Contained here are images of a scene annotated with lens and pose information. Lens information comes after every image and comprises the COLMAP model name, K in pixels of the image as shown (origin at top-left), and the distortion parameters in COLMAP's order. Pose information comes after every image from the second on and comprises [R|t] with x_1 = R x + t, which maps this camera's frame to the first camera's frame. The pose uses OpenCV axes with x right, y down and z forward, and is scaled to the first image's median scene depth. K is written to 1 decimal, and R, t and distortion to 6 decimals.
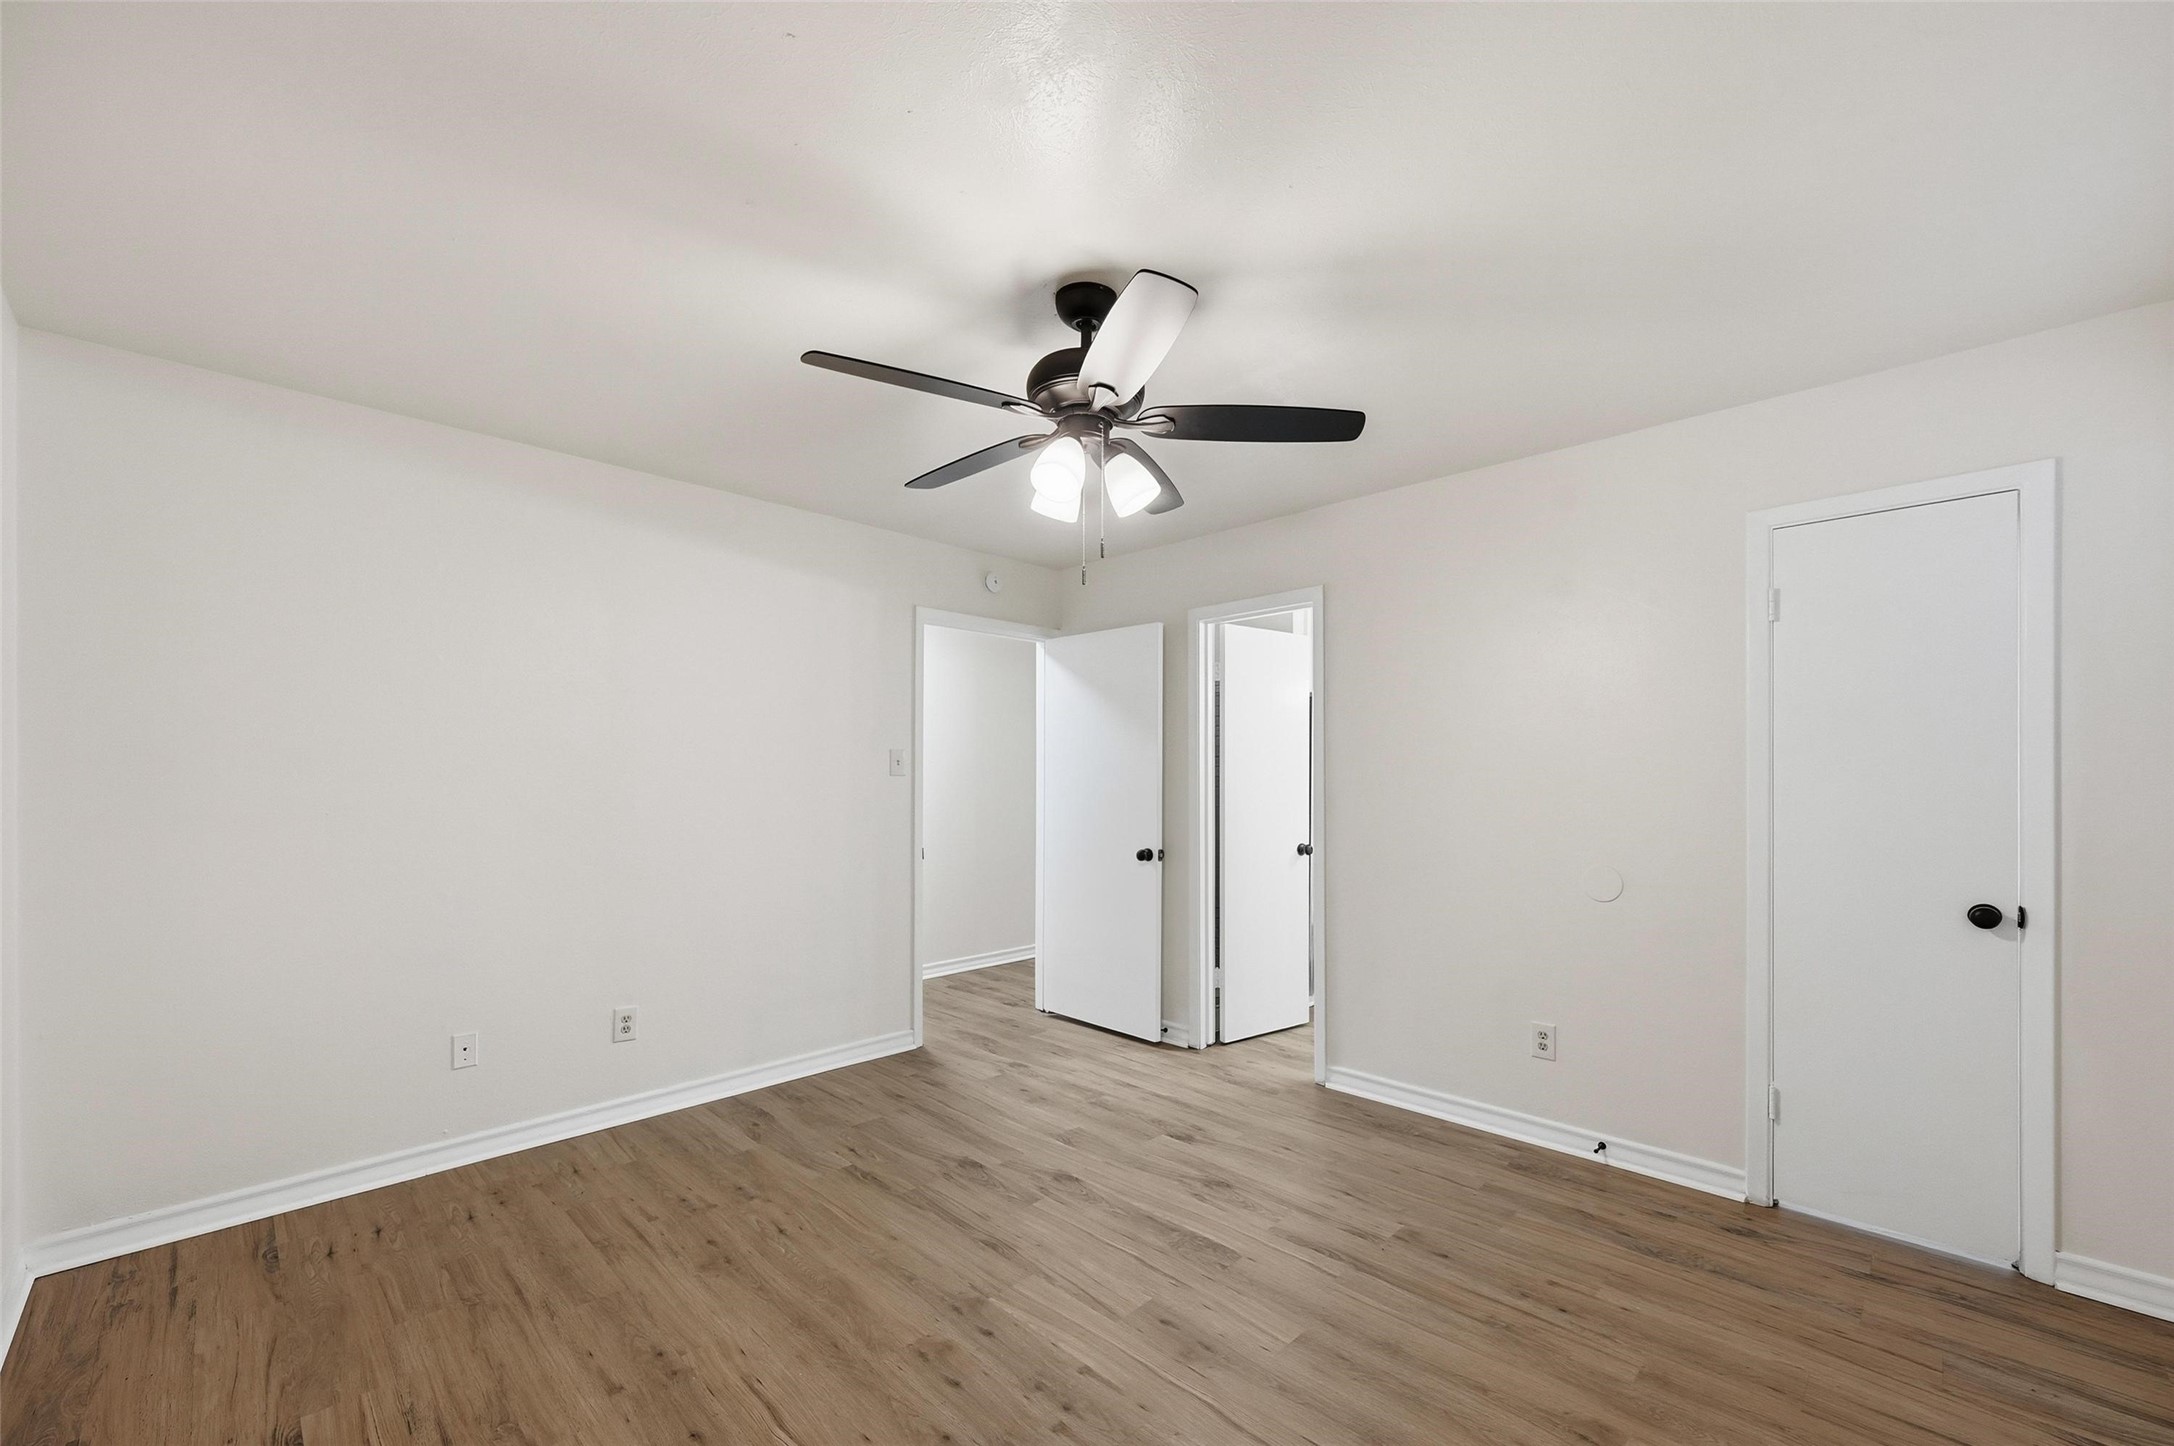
lens RADIAL K [[862.0, 0, 1102.3], [0, 862.0, 778.9], [0, 0, 1]] dist [-0.000612, 0.000255]
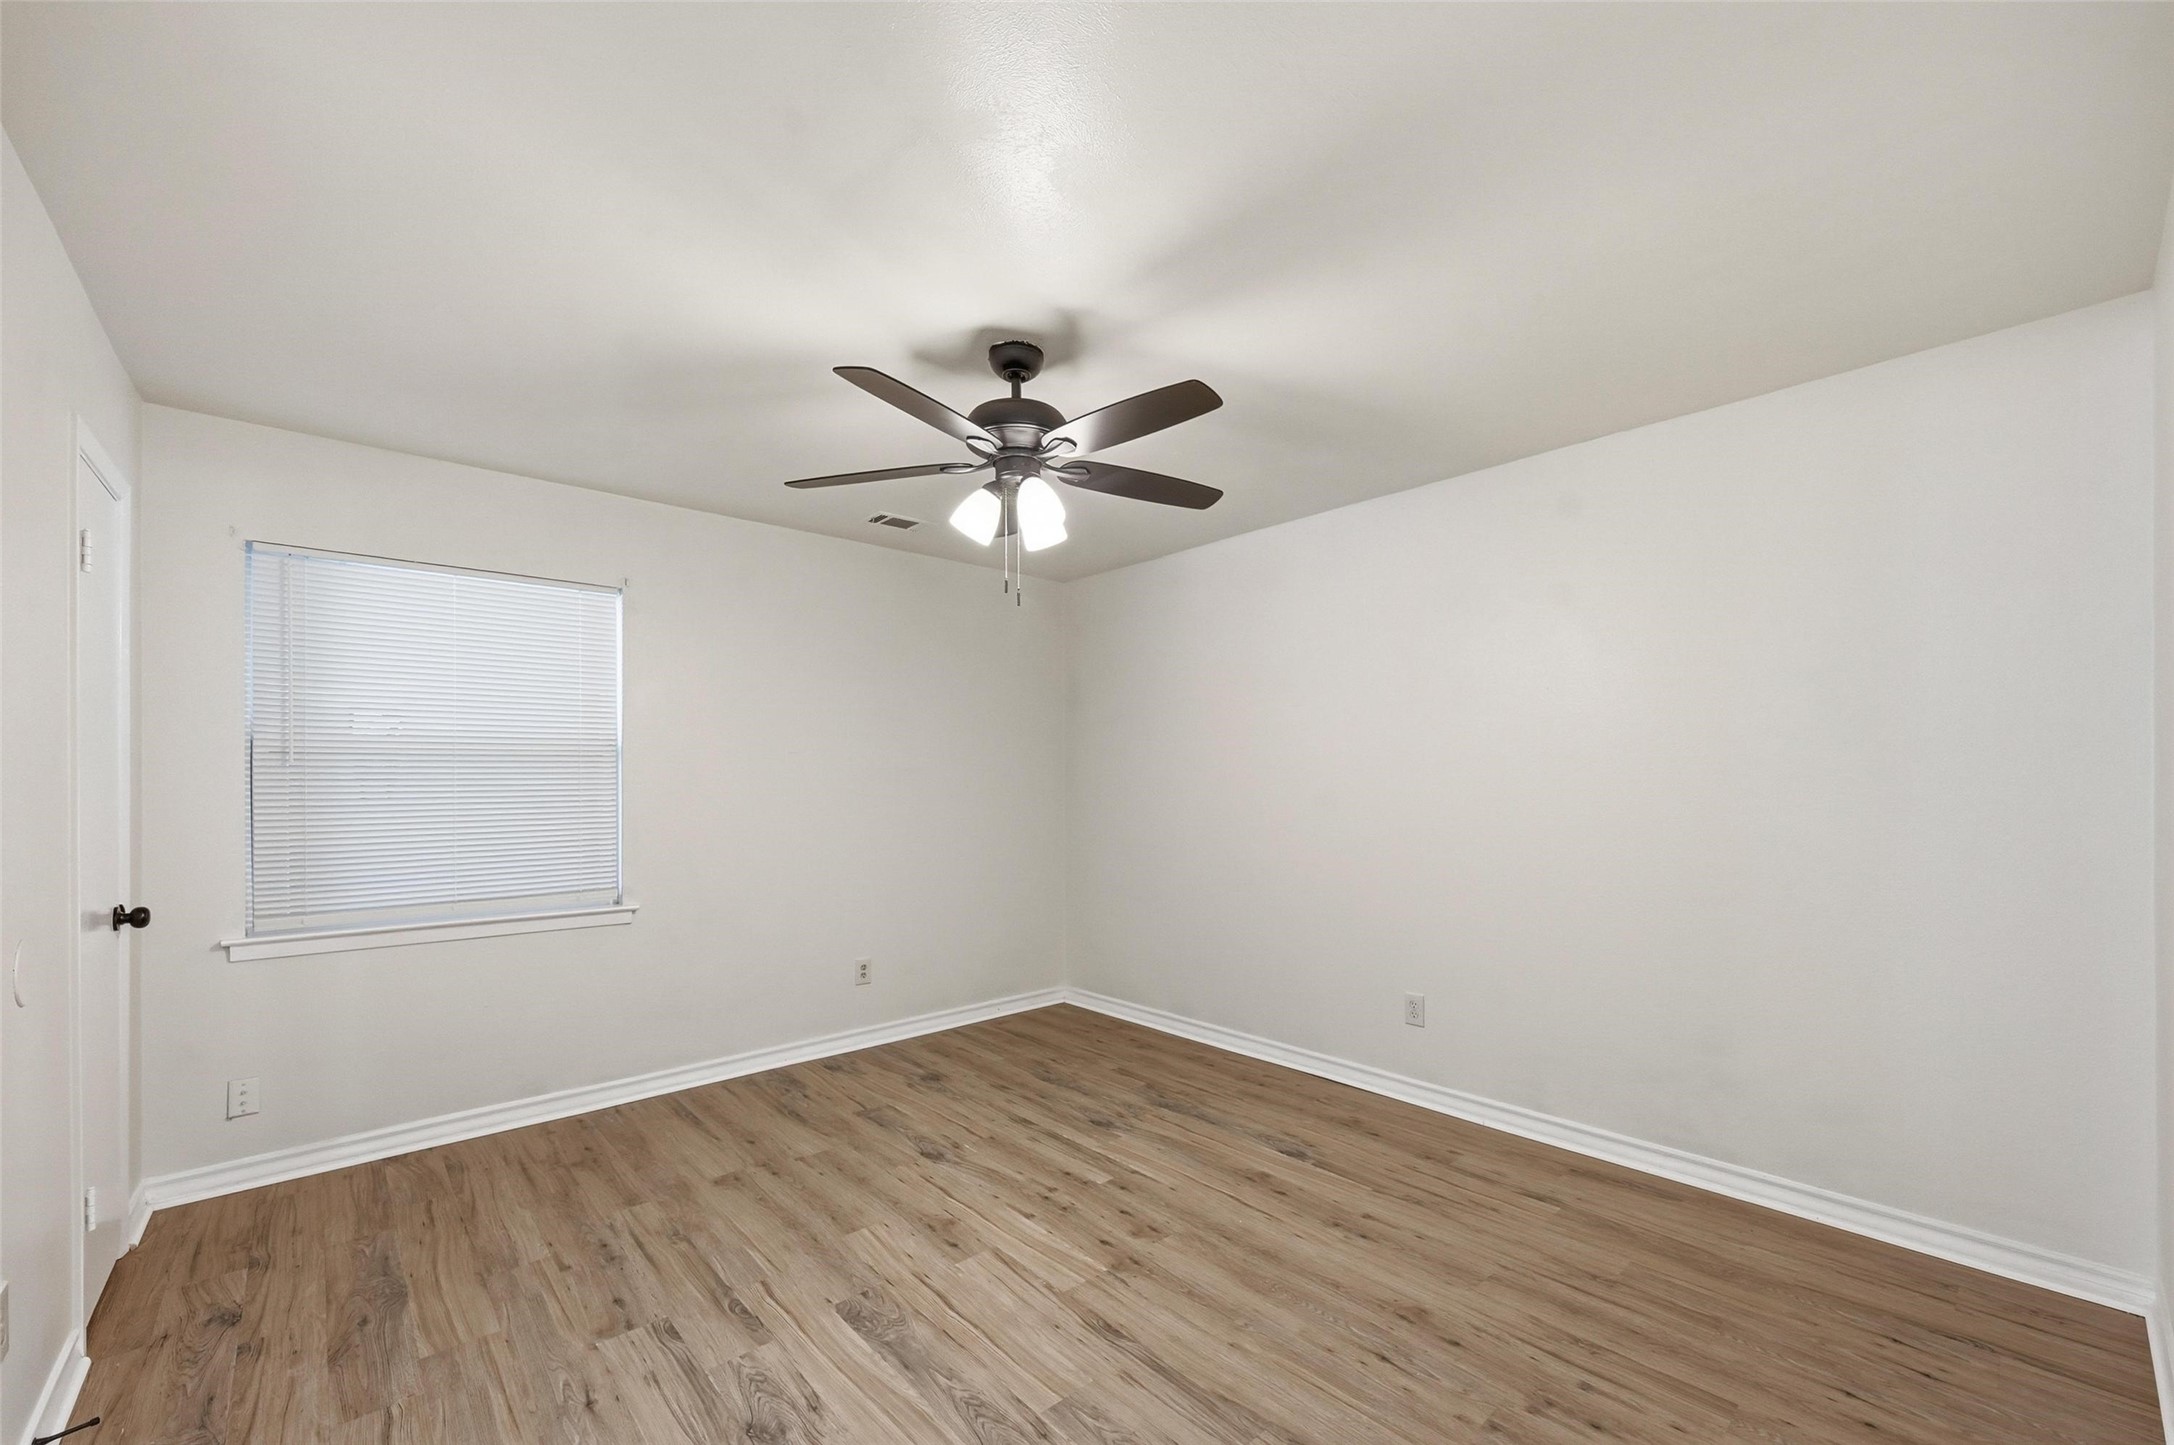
lens RADIAL K [[862.0, 0, 1102.3], [0, 862.0, 778.4], [0, 0, 1]] dist [-0.000612, 0.000255]
pose [[-0.998083, 0.004481, 0.061725, -0.191172], [0.004312, 0.999987, -0.002886, 0.002181], [-0.061737, -0.002614, -0.998089, 2.033749]]
